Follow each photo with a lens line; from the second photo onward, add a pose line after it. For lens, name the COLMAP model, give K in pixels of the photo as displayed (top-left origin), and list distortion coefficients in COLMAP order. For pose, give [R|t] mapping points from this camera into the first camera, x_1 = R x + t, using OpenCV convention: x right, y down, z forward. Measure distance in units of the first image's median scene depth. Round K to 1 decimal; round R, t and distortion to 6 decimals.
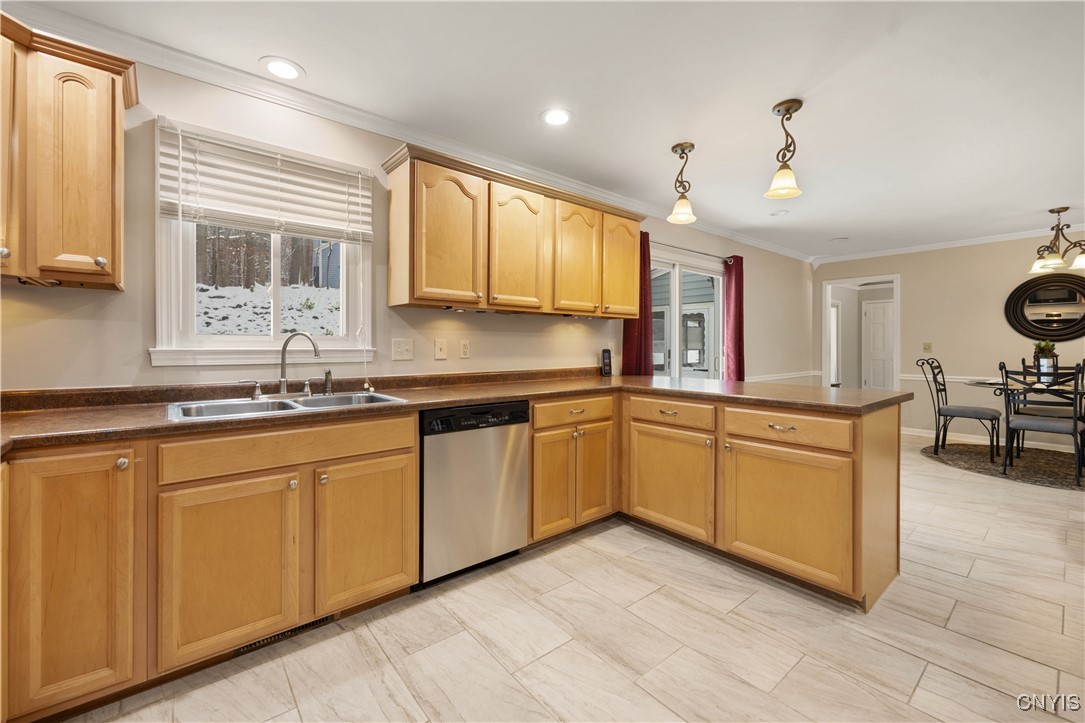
lens RADIAL K [[439.4, 0, 540.9], [0, 439.4, 348.5], [0, 0, 1]] dist [-0.001614, -0.000289]
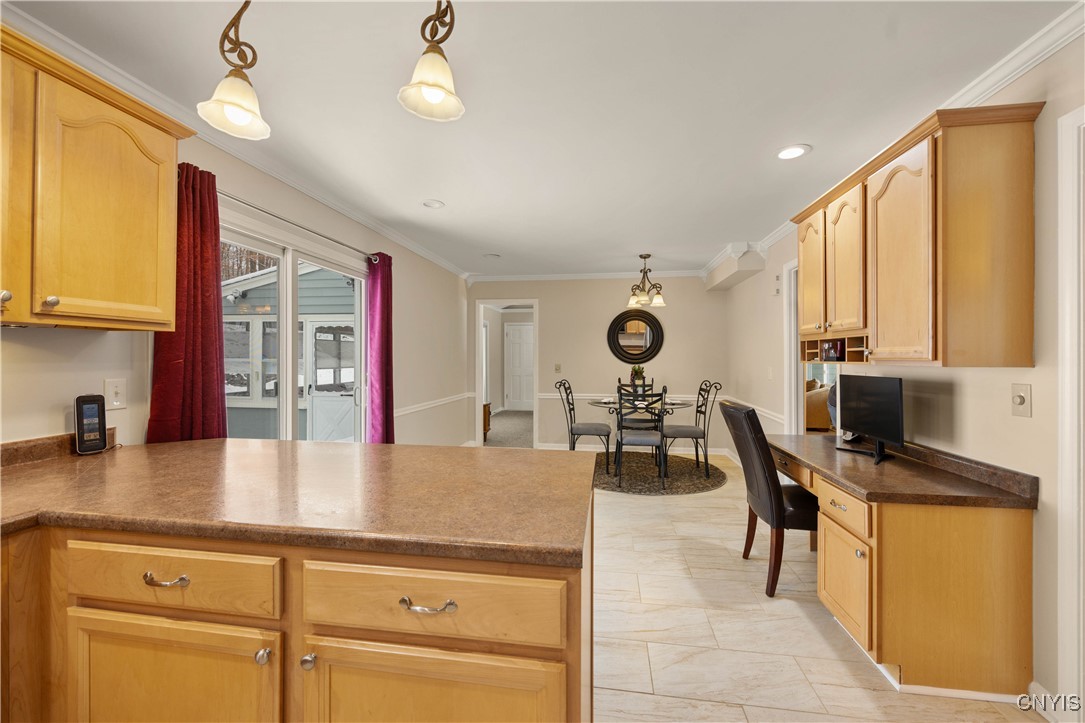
lens RADIAL K [[435.6, 0, 539.7], [0, 435.6, 359.4], [0, 0, 1]] dist [-0.001580, -0.000169]
pose [[0.747505, 0.000769, 0.664256, 0.205391], [0.002132, 0.999991, -0.003556, -0.034647], [-0.664253, 0.004075, 0.747497, 0.359155]]
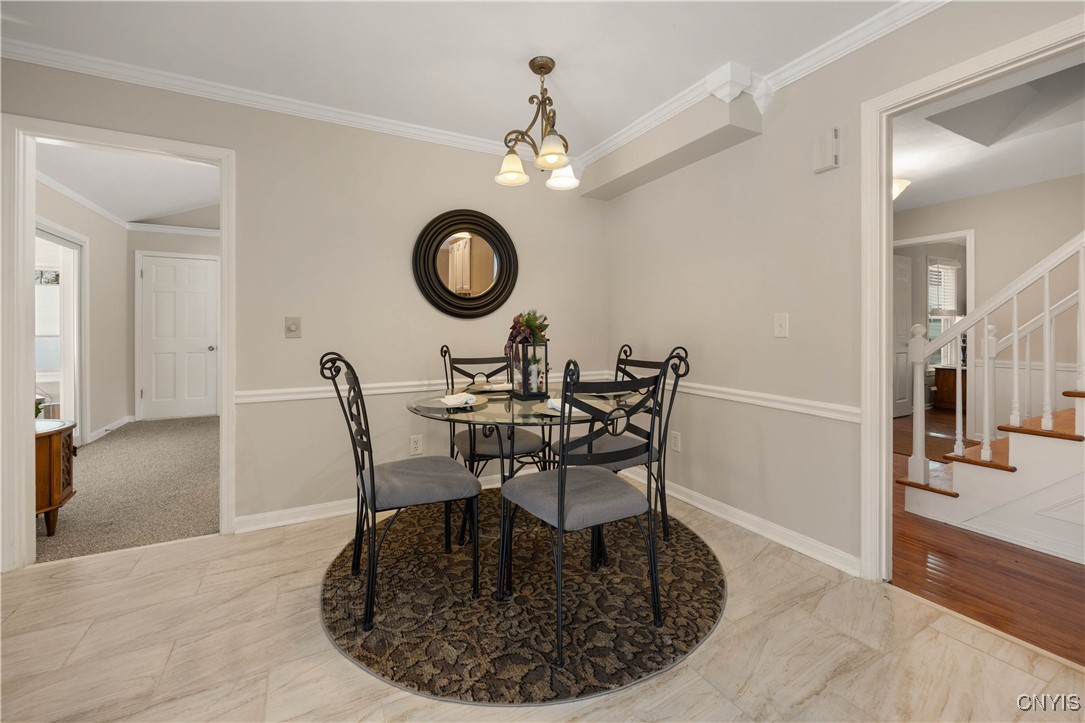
lens RADIAL K [[449.8, 0, 541.5], [0, 449.8, 330.2], [0, 0, 1]] dist [-0.000458, -0.000068]
pose [[0.201484, 0.002957, 0.979487, 0.780469], [0.008627, 0.999951, -0.004793, 0.009111], [-0.979454, 0.009416, 0.201449, 1.075785]]
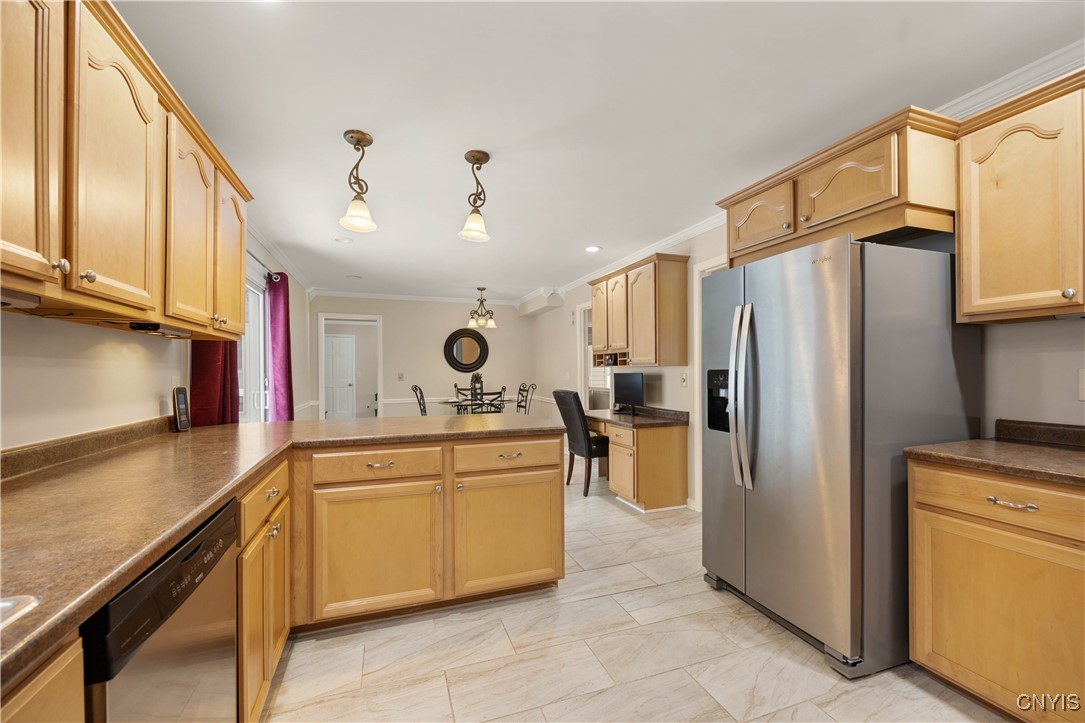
lens RADIAL K [[434.3, 0, 538.8], [0, 434.3, 374.1], [0, 0, 1]] dist [-0.001348, -0.000076]
pose [[0.341740, -0.005789, 0.939777, -0.257403], [0.011469, 0.999932, 0.001989, -0.013269], [-0.939725, 0.010099, 0.341783, 0.333617]]
